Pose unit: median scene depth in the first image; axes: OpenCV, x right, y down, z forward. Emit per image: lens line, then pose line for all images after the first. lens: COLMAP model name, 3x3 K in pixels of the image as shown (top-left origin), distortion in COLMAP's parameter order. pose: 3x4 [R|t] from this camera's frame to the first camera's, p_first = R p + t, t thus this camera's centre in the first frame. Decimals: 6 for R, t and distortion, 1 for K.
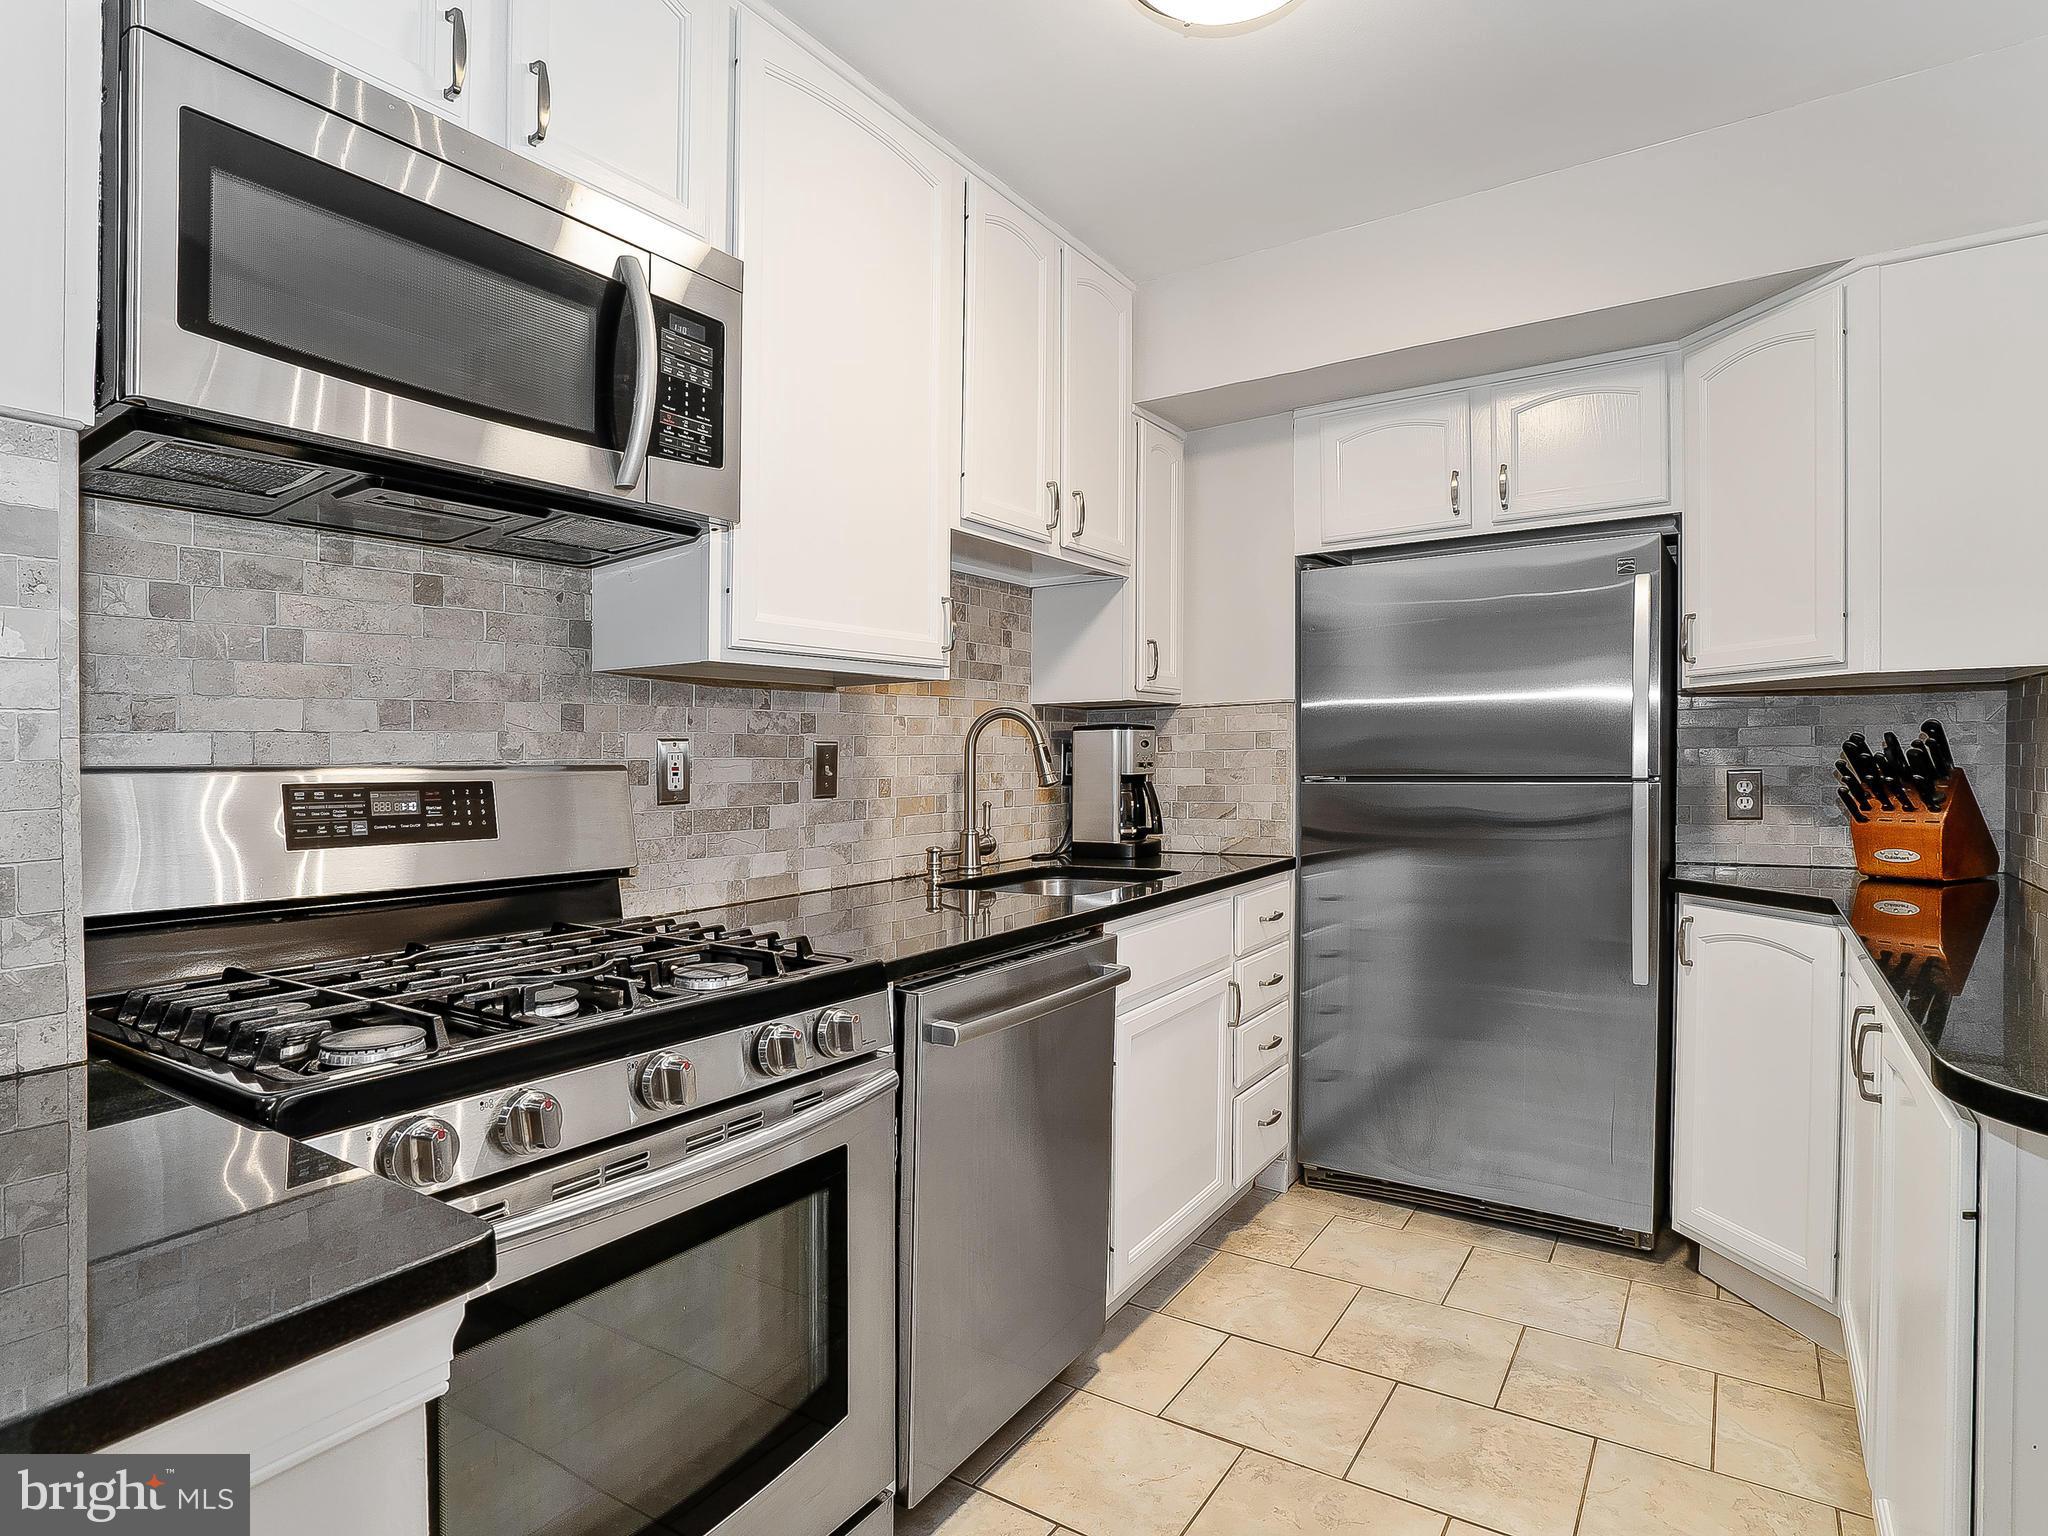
lens RADIAL K [[1112.1, 0, 1025.8], [0, 1112.1, 745.0], [0, 0, 1]] dist [-0.018822, 0.000734]
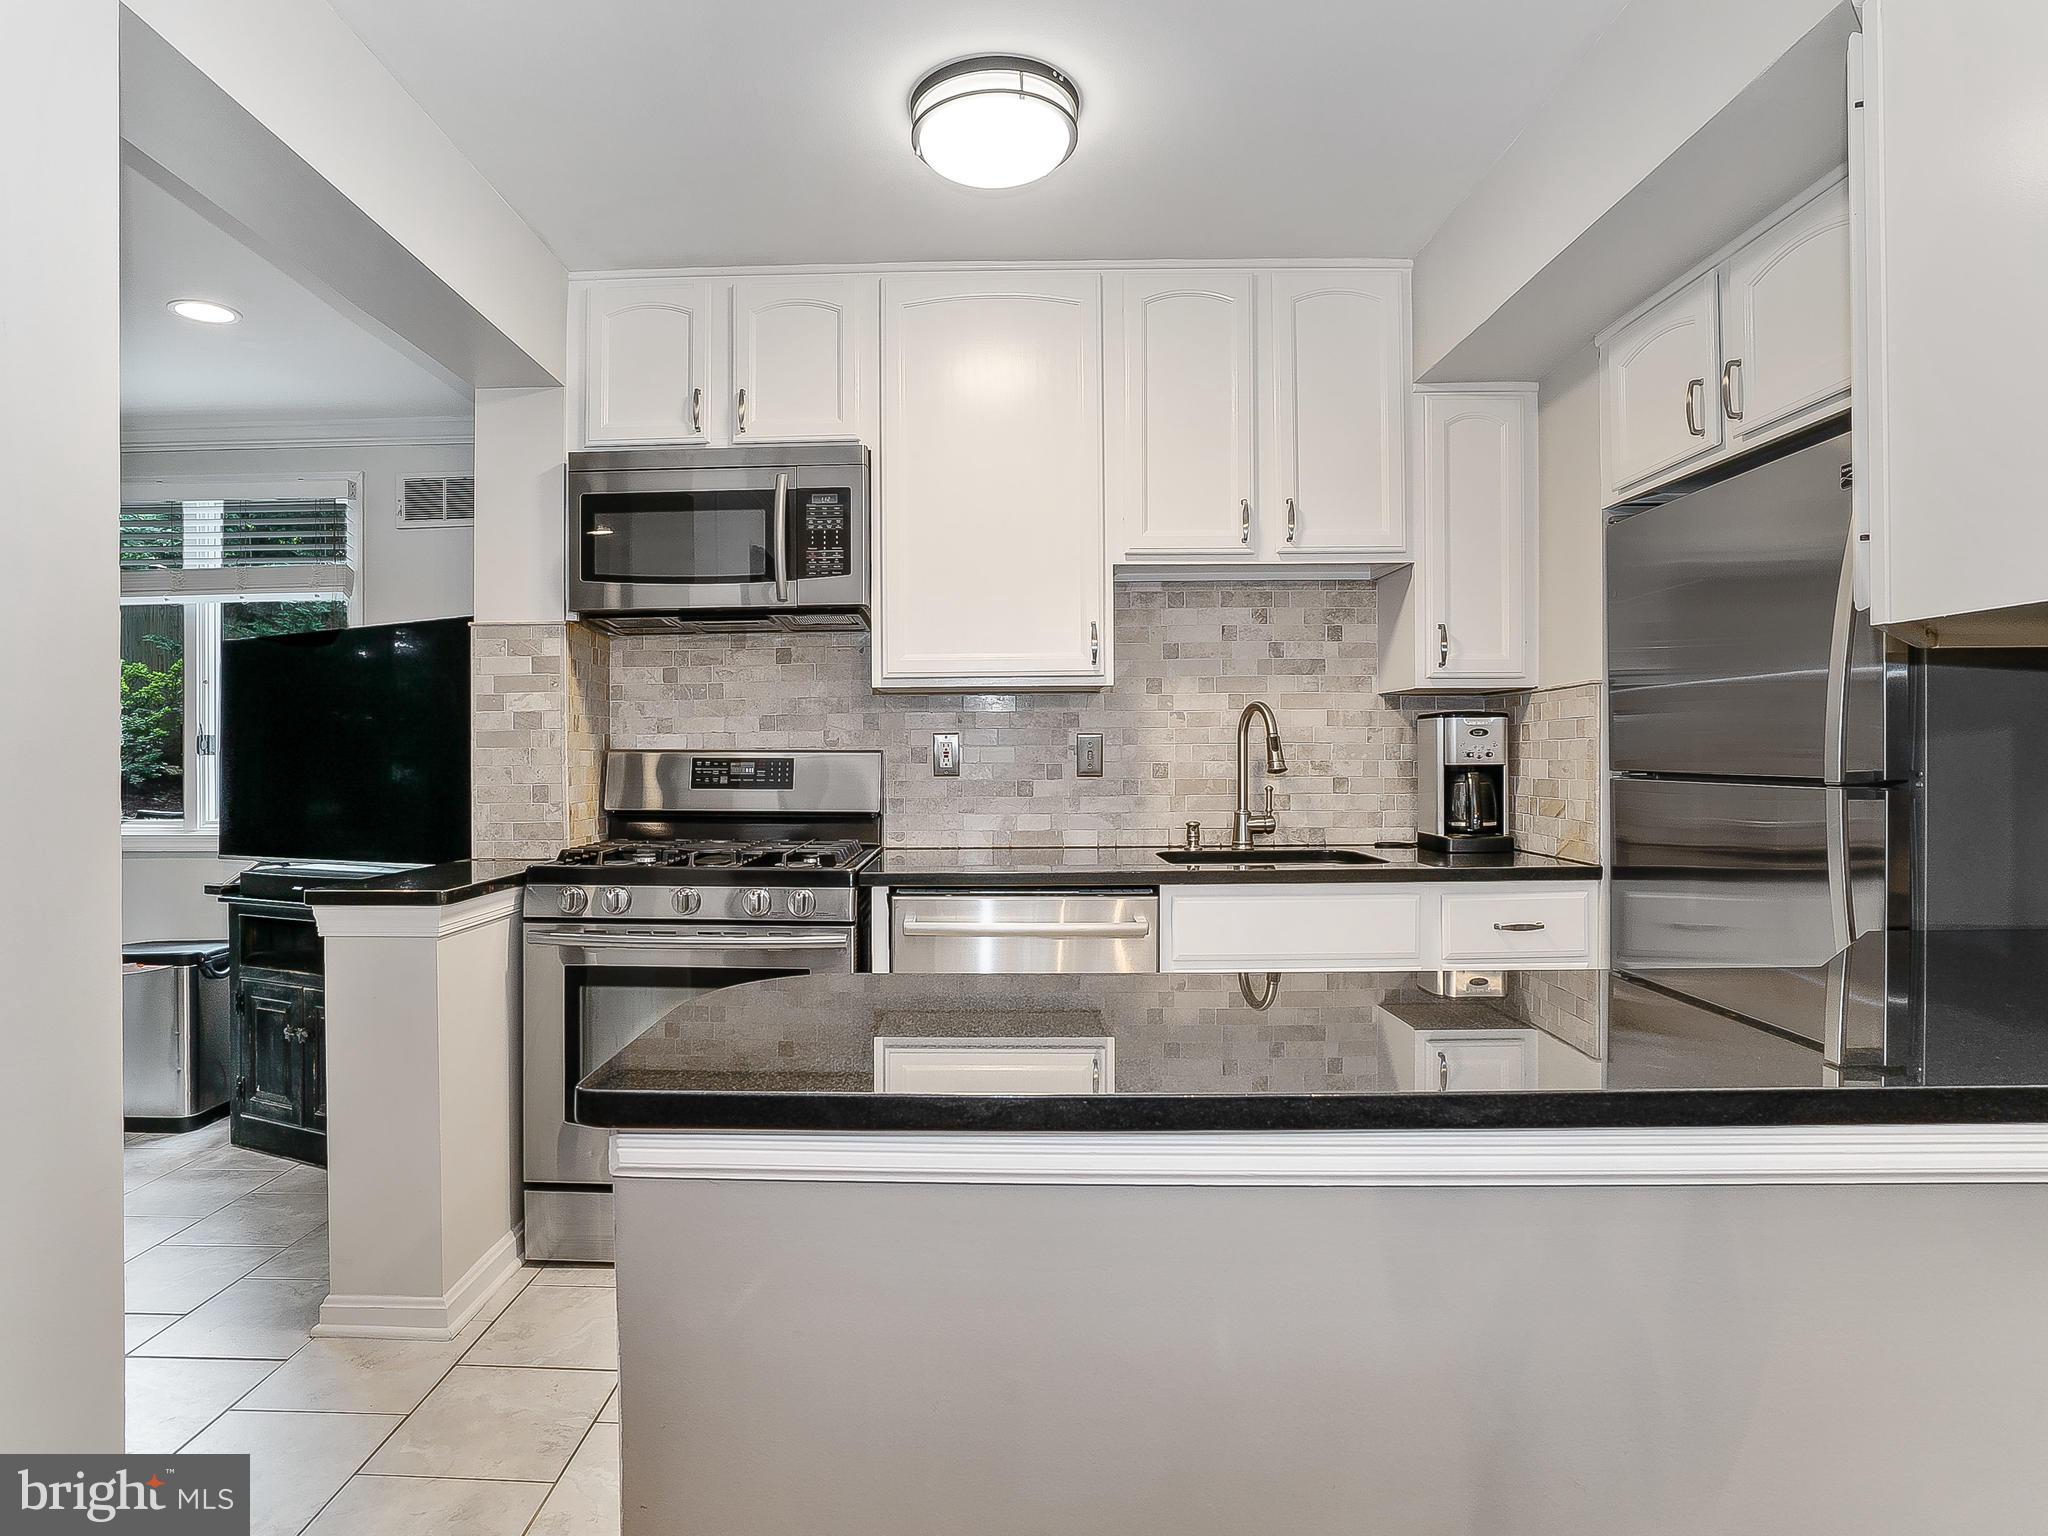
lens RADIAL K [[1188.4, 0, 952.8], [0, 1188.4, 735.0], [0, 0, 1]] dist [-0.019847, 0.000426]
pose [[0.516644, -0.001596, -0.856199, 1.022326], [0.008279, 0.999961, 0.003132, -0.007765], [0.856160, -0.008706, 0.516637, 0.152509]]
